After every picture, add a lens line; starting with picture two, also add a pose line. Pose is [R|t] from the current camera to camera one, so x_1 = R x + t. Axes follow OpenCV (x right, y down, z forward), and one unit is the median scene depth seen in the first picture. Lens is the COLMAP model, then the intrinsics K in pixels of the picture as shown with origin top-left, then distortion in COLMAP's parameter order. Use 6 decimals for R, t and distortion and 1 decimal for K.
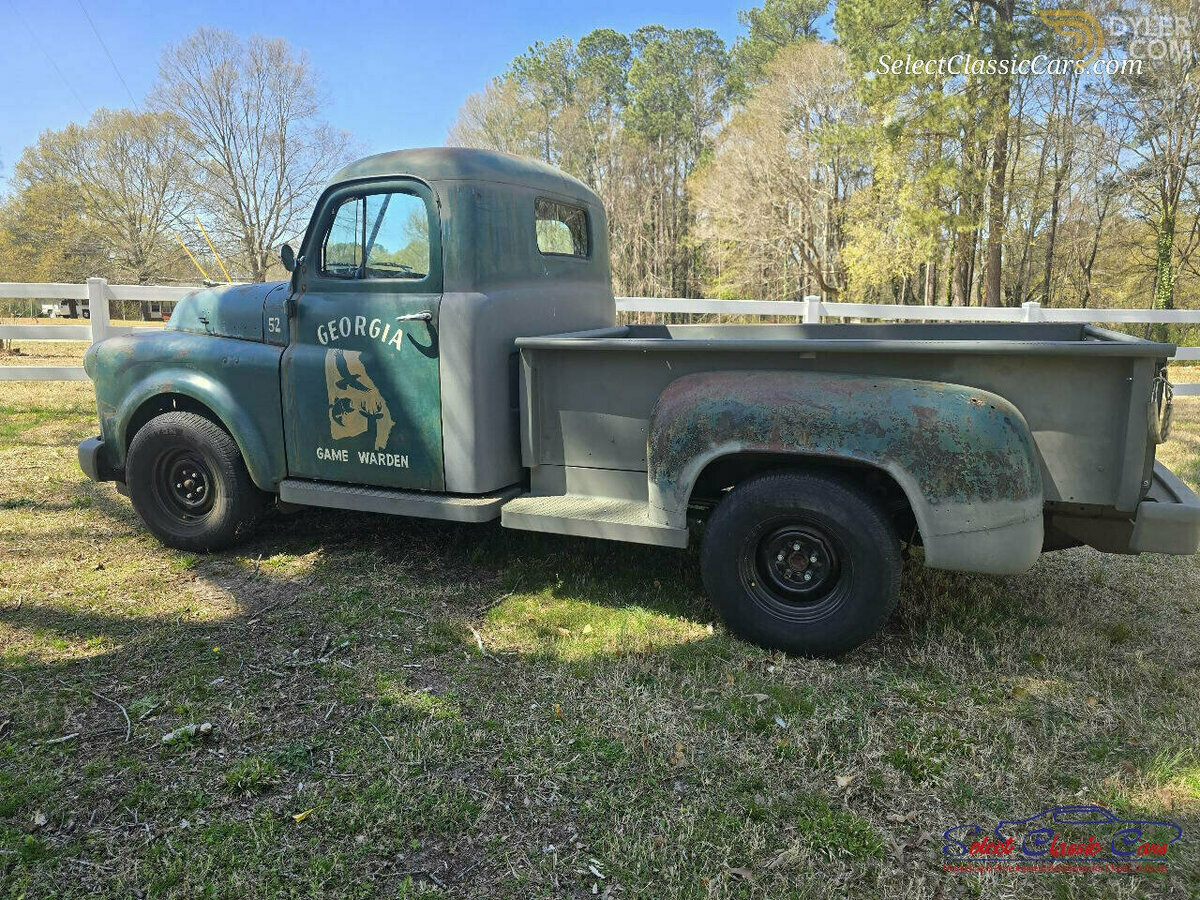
lens RADIAL K [[819.1, 0, 598.5], [0, 819.1, 442.2], [0, 0, 1]] dist [0.064477, -0.054362]
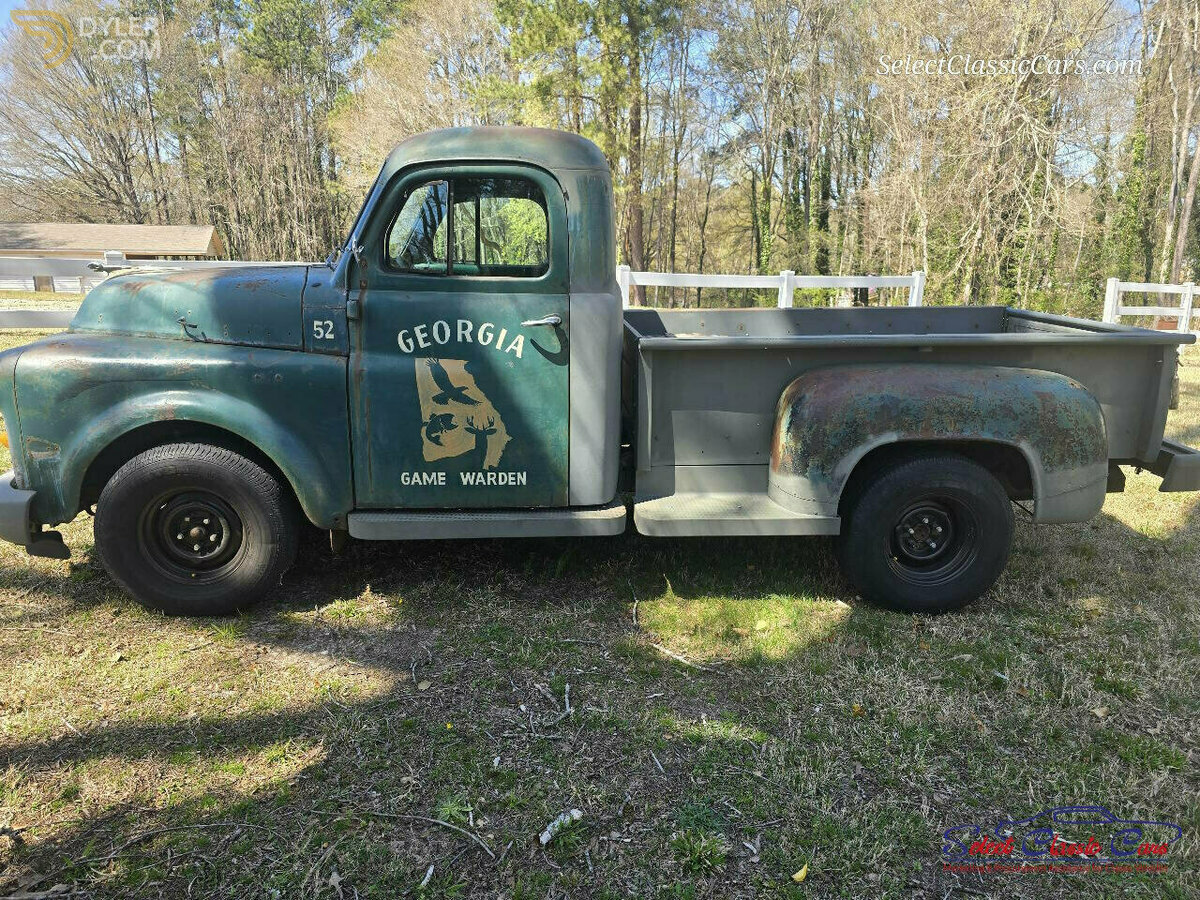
lens RADIAL K [[819.1, 0, 598.5], [0, 819.1, 442.2], [0, 0, 1]] dist [0.064477, -0.054362]
pose [[0.903980, -0.090773, 0.417828, -0.535936], [0.065719, 0.995091, 0.073997, -0.078704], [-0.422494, -0.039433, 0.905508, 0.142678]]
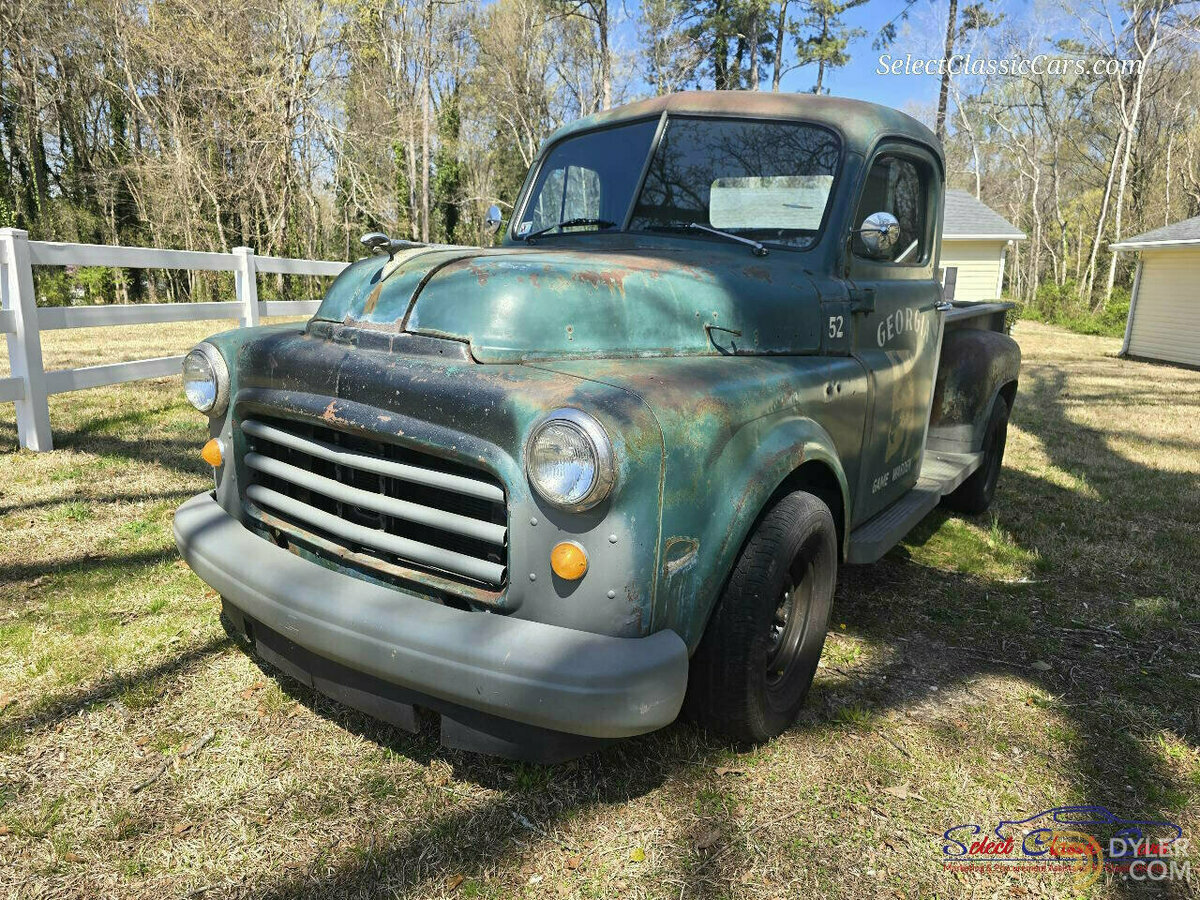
lens RADIAL K [[822.9, 0, 600.0], [0, 822.9, 450.0], [0, 0, 1]] dist [0.058762, -0.053143]
pose [[0.229541, -0.216317, 0.948956, -1.192564], [0.136494, 0.972509, 0.188669, -0.213798], [-0.963681, 0.086219, 0.252757, 1.100786]]
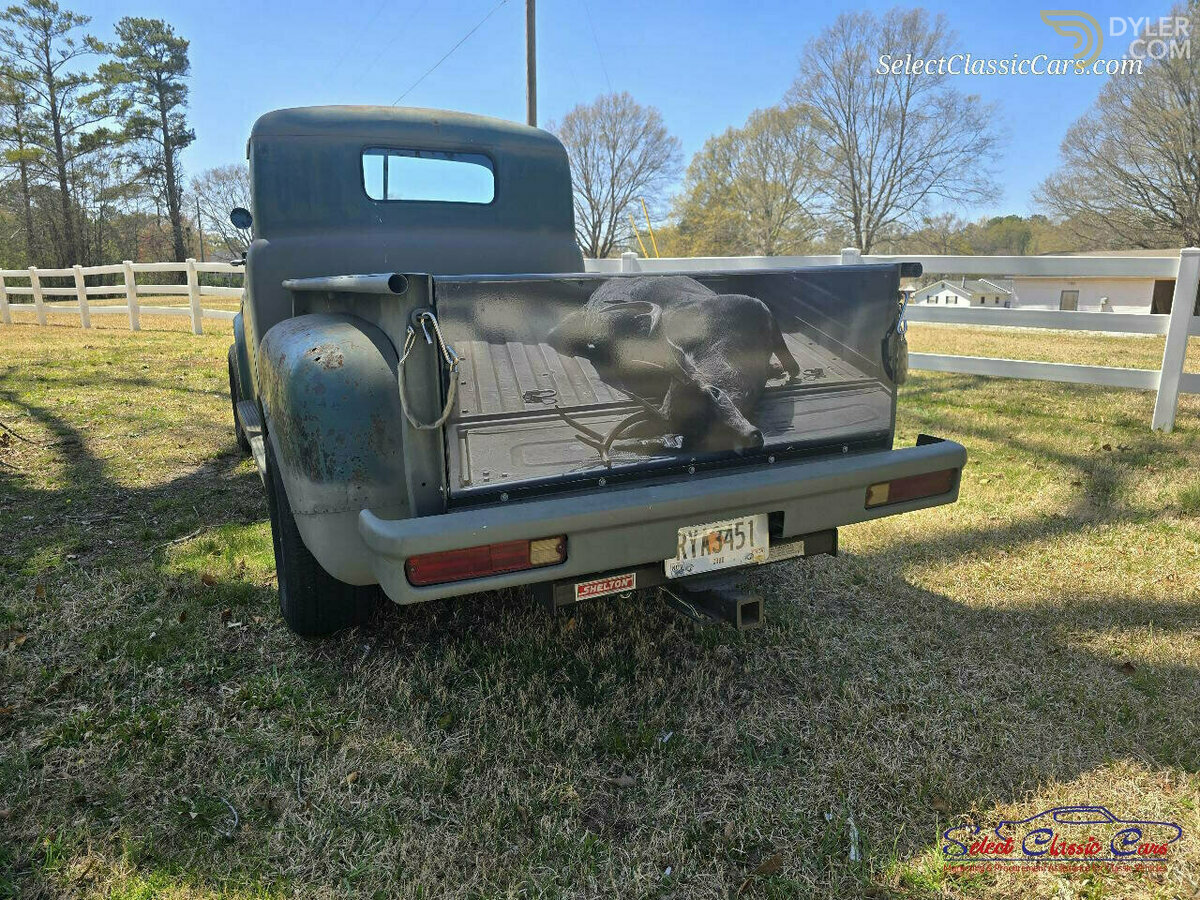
lens RADIAL K [[819.1, 0, 598.5], [0, 819.1, 442.2], [0, 0, 1]] dist [0.064477, -0.054362]
pose [[0.729158, 0.130196, -0.671847, 0.918241], [-0.114188, 0.991120, 0.068139, -0.036838], [0.674752, 0.027033, 0.737549, 0.466552]]
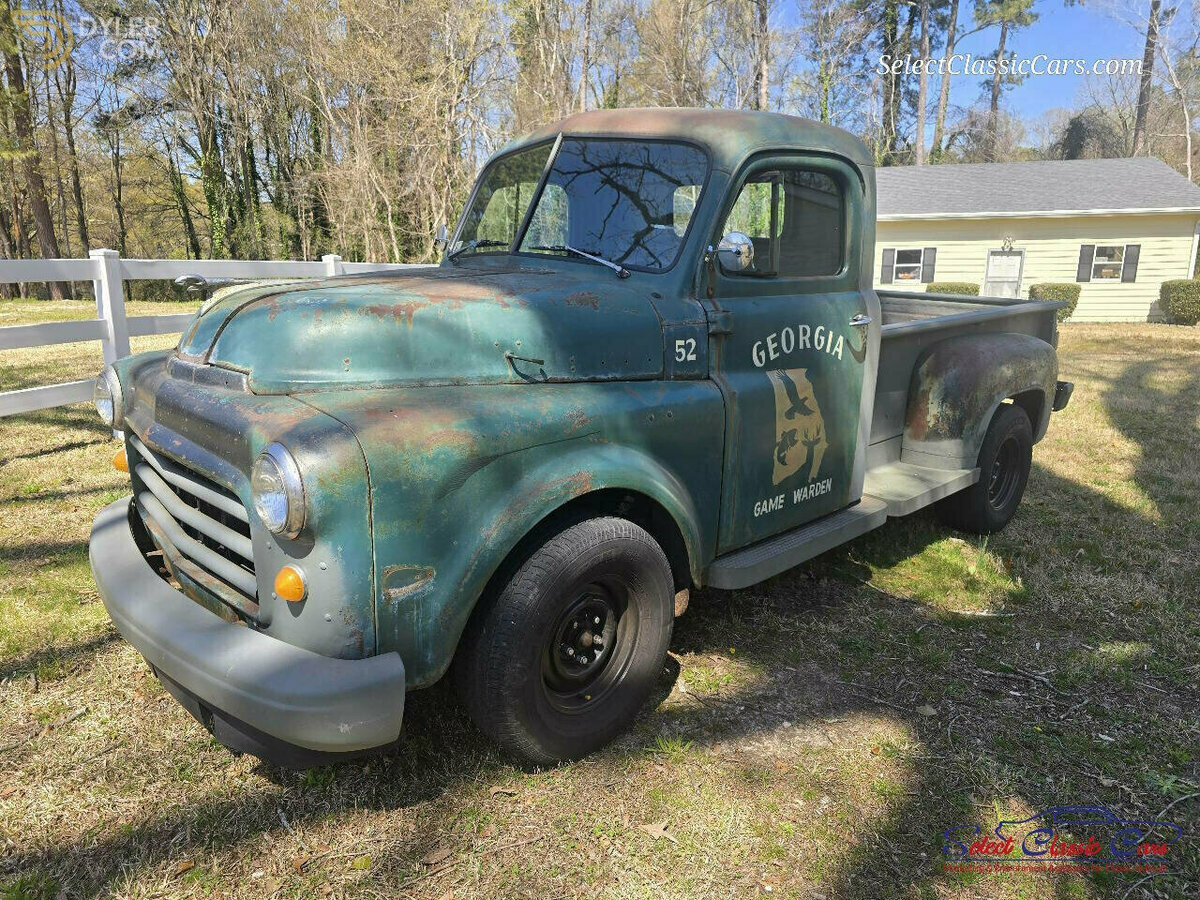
lens RADIAL K [[819.1, 0, 598.5], [0, 819.1, 442.2], [0, 0, 1]] dist [0.064477, -0.054362]
pose [[0.422085, -0.216931, 0.880219, -1.106517], [0.151318, 0.974185, 0.167528, -0.206263], [-0.893839, 0.062482, 0.444014, 0.828316]]
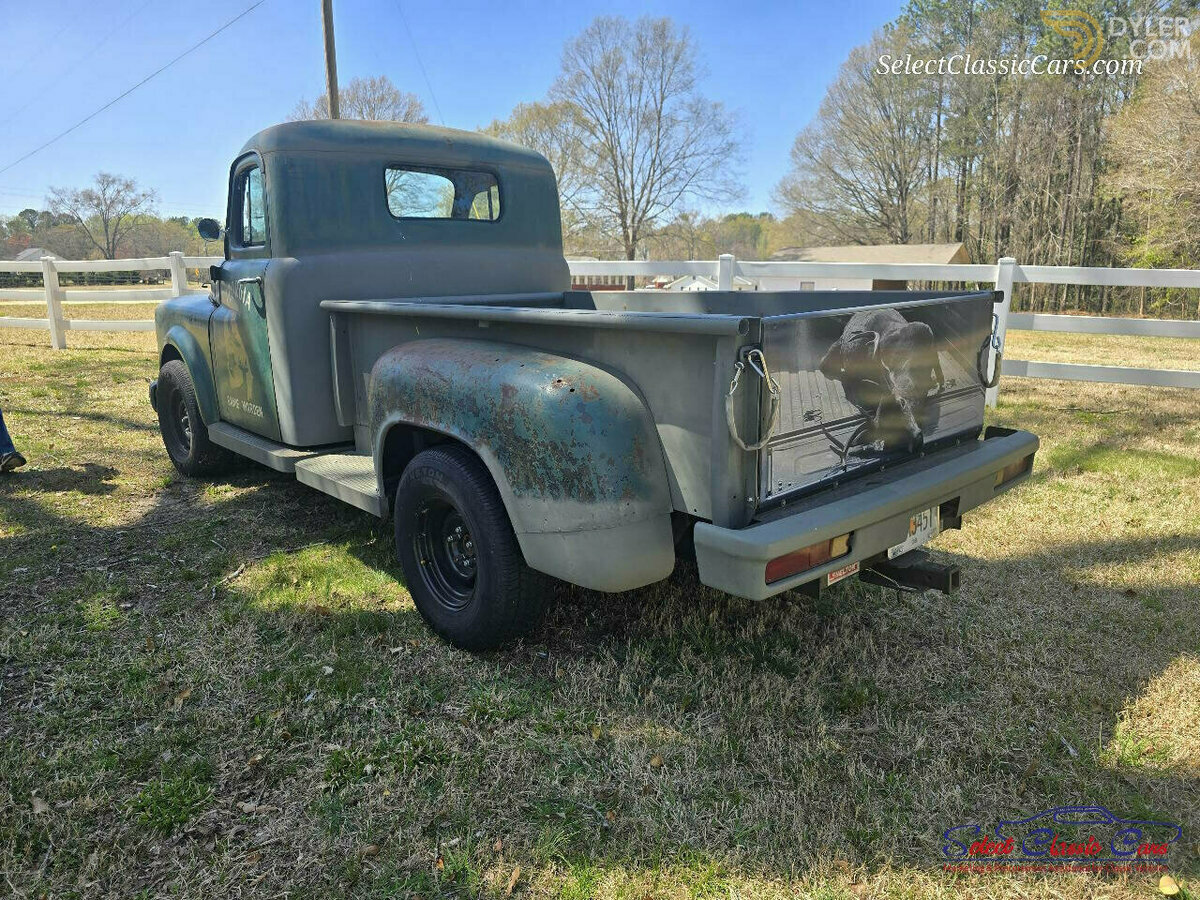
lens RADIAL K [[821.2, 0, 594.0], [0, 821.2, 444.4], [0, 0, 1]] dist [0.070026, -0.076766]
pose [[0.890947, 0.088178, -0.445463, 0.670805], [-0.070890, 0.995947, 0.055361, -0.026872], [0.448539, -0.017745, 0.893587, 0.199813]]
